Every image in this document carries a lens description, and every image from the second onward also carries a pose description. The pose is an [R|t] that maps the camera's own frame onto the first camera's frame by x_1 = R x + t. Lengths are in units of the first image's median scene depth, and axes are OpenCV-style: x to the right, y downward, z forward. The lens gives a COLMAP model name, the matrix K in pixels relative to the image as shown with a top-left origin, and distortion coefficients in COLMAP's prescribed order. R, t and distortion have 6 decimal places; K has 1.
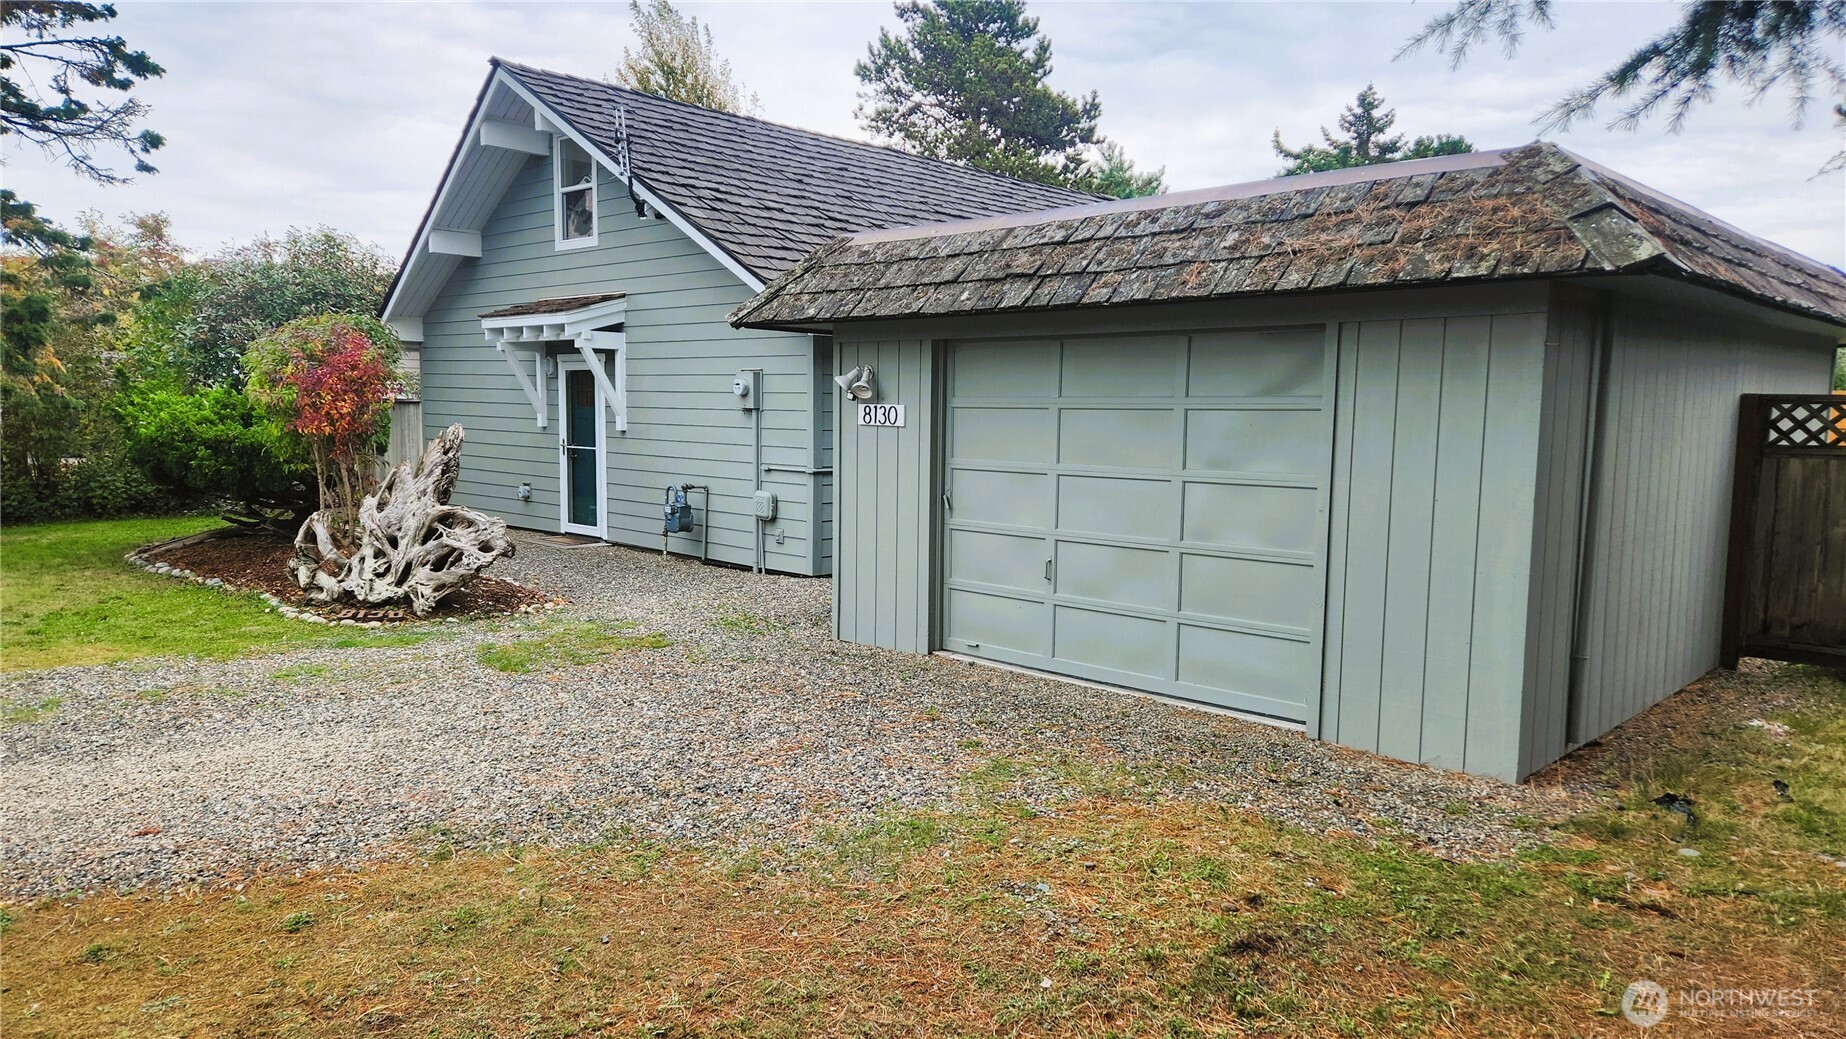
lens RADIAL K [[1239.6, 0, 926.8], [0, 1239.6, 525.2], [0, 0, 1]] dist [0.083036, -0.072903]
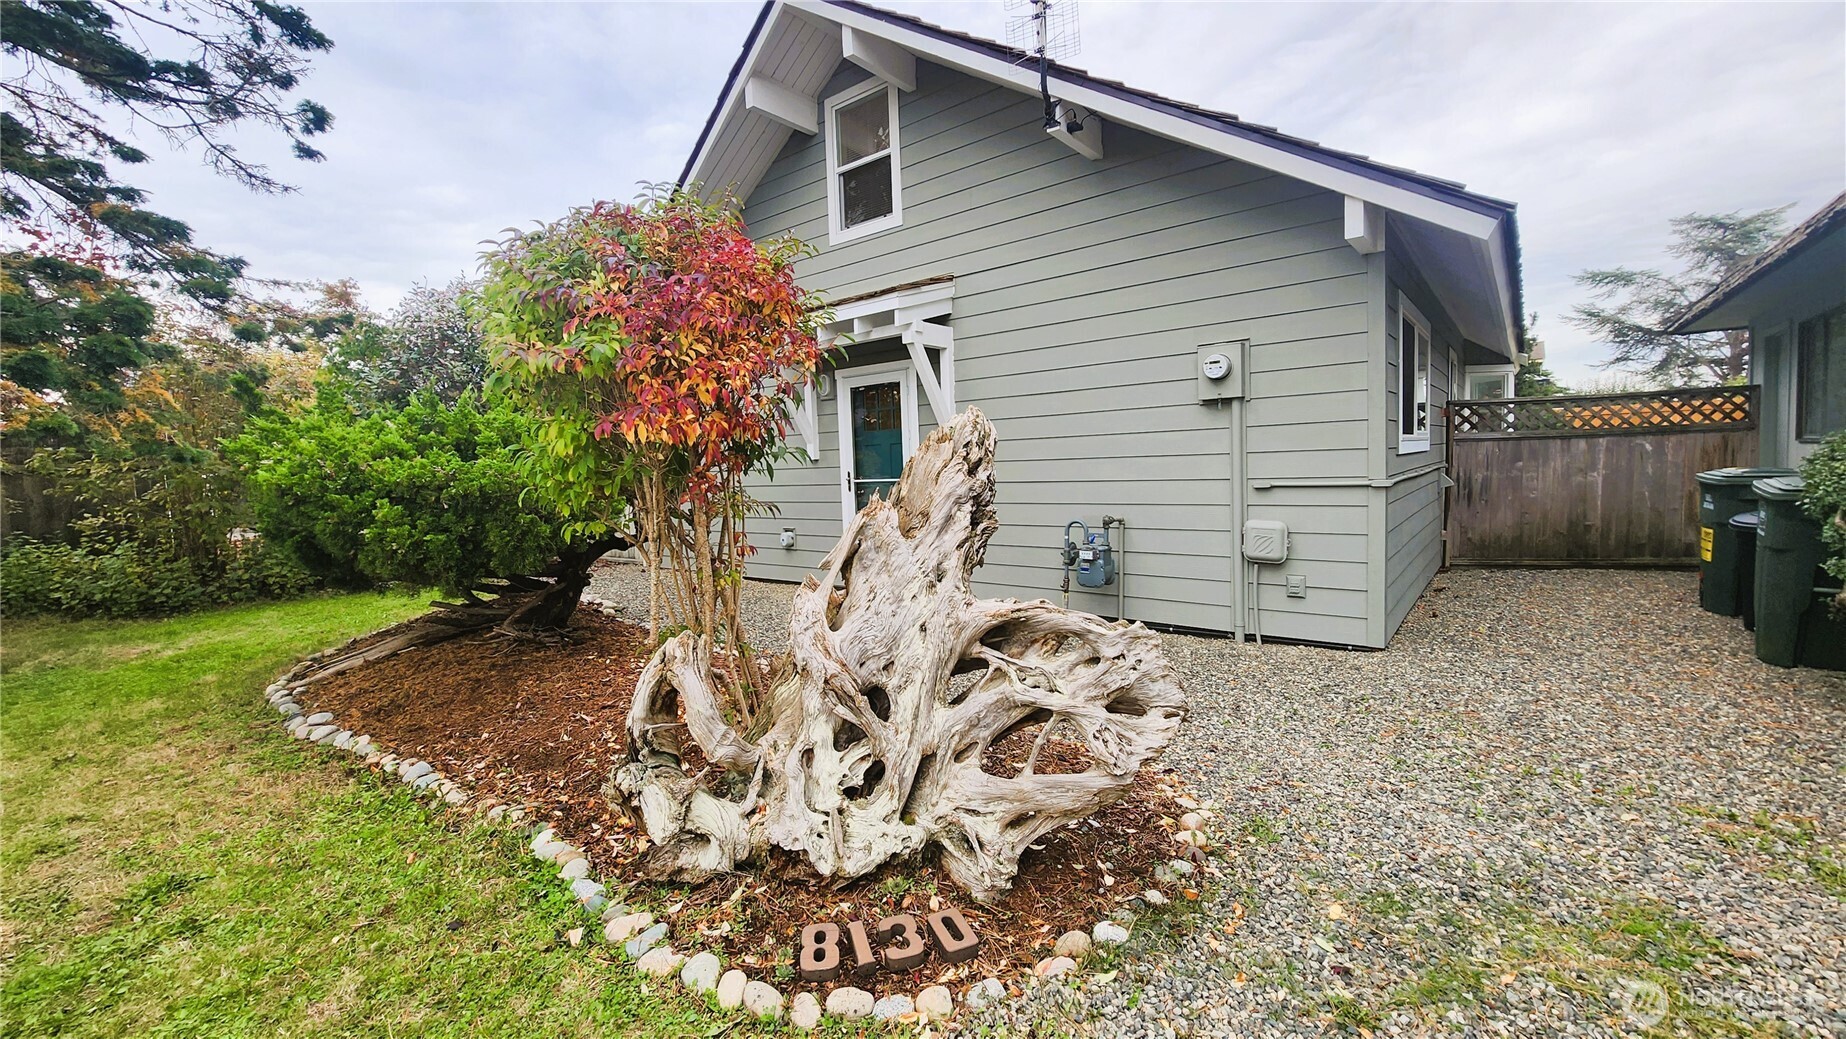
lens RADIAL K [[745.7, 0, 920.0], [0, 745.7, 504.5], [0, 0, 1]] dist [-0.002071, -0.000046]
pose [[0.994571, -0.059235, 0.085558, -0.381199], [0.062807, 0.997237, -0.039675, -0.034342], [-0.082972, 0.044833, 0.995543, 0.677869]]
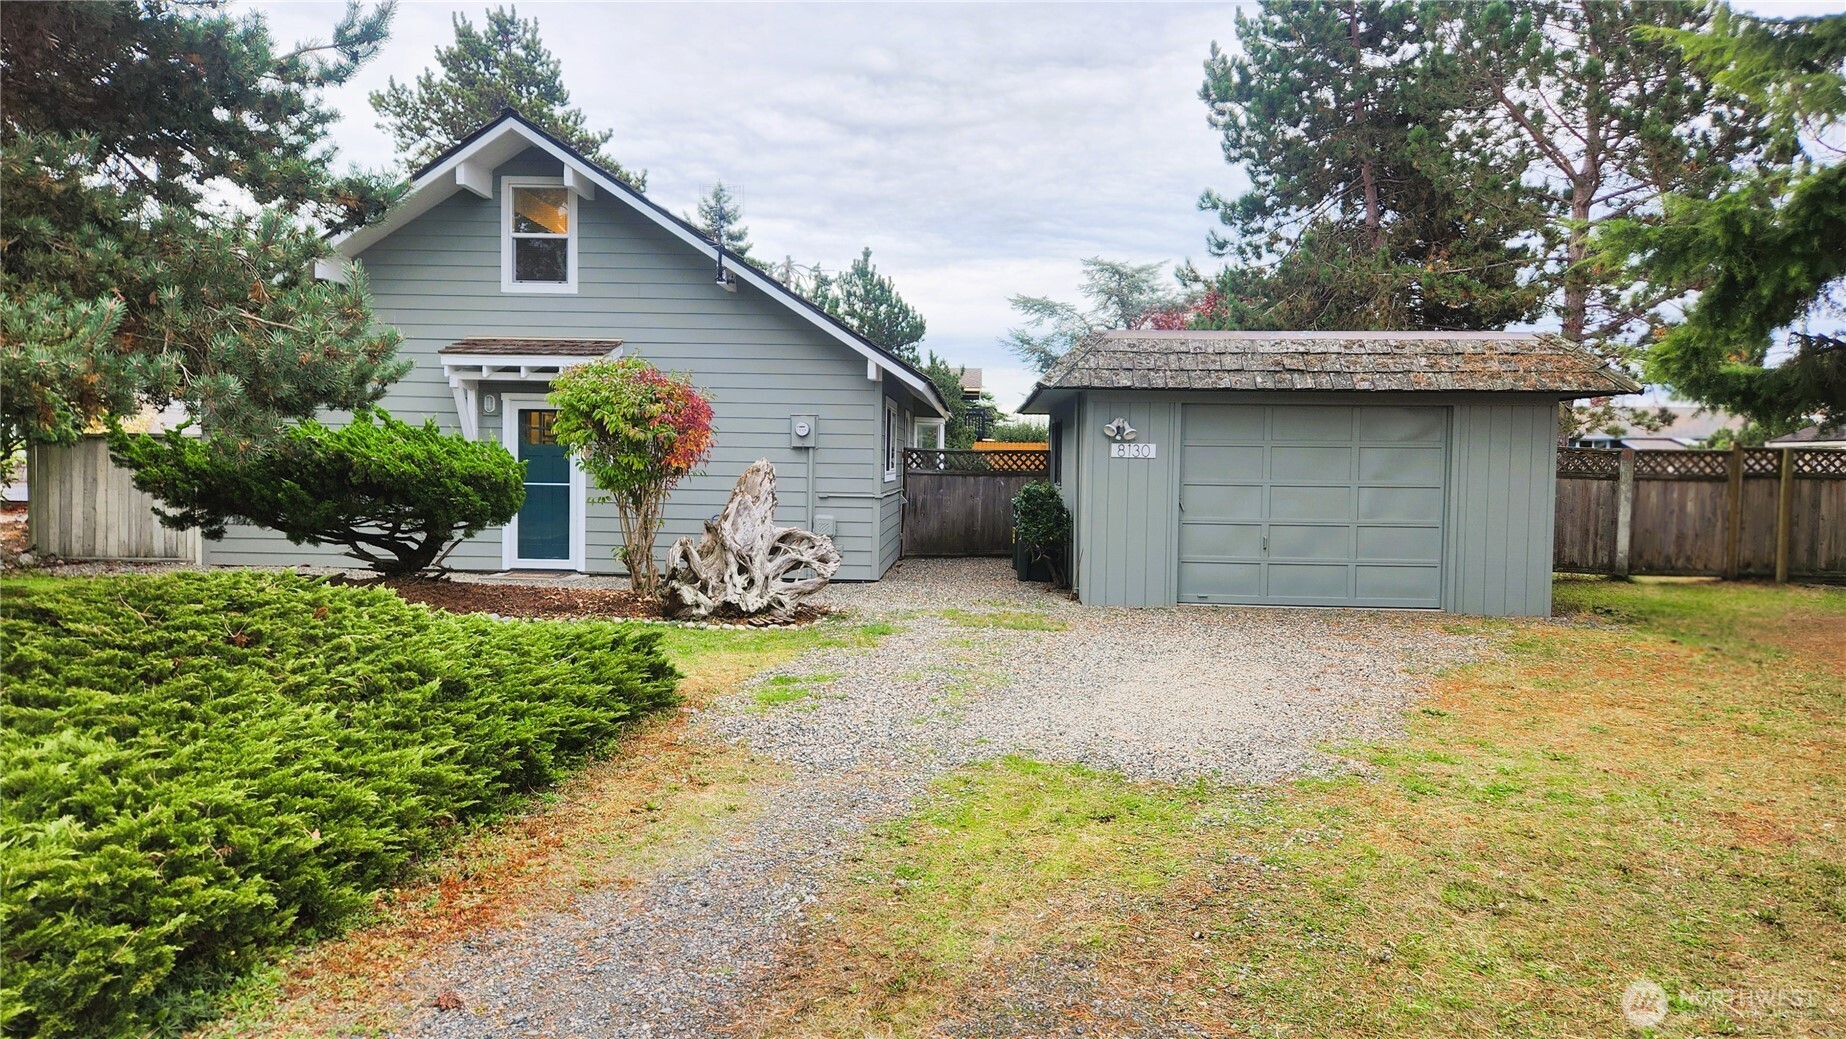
lens RADIAL K [[1226.9, 0, 923.0], [0, 1226.9, 519.5], [0, 0, 1]] dist [0.078192, -0.062593]
pose [[0.747623, -0.032888, 0.663309, -0.941190], [0.059448, 0.998078, -0.017518, 0.004801], [-0.661457, 0.052529, 0.748141, 0.037605]]
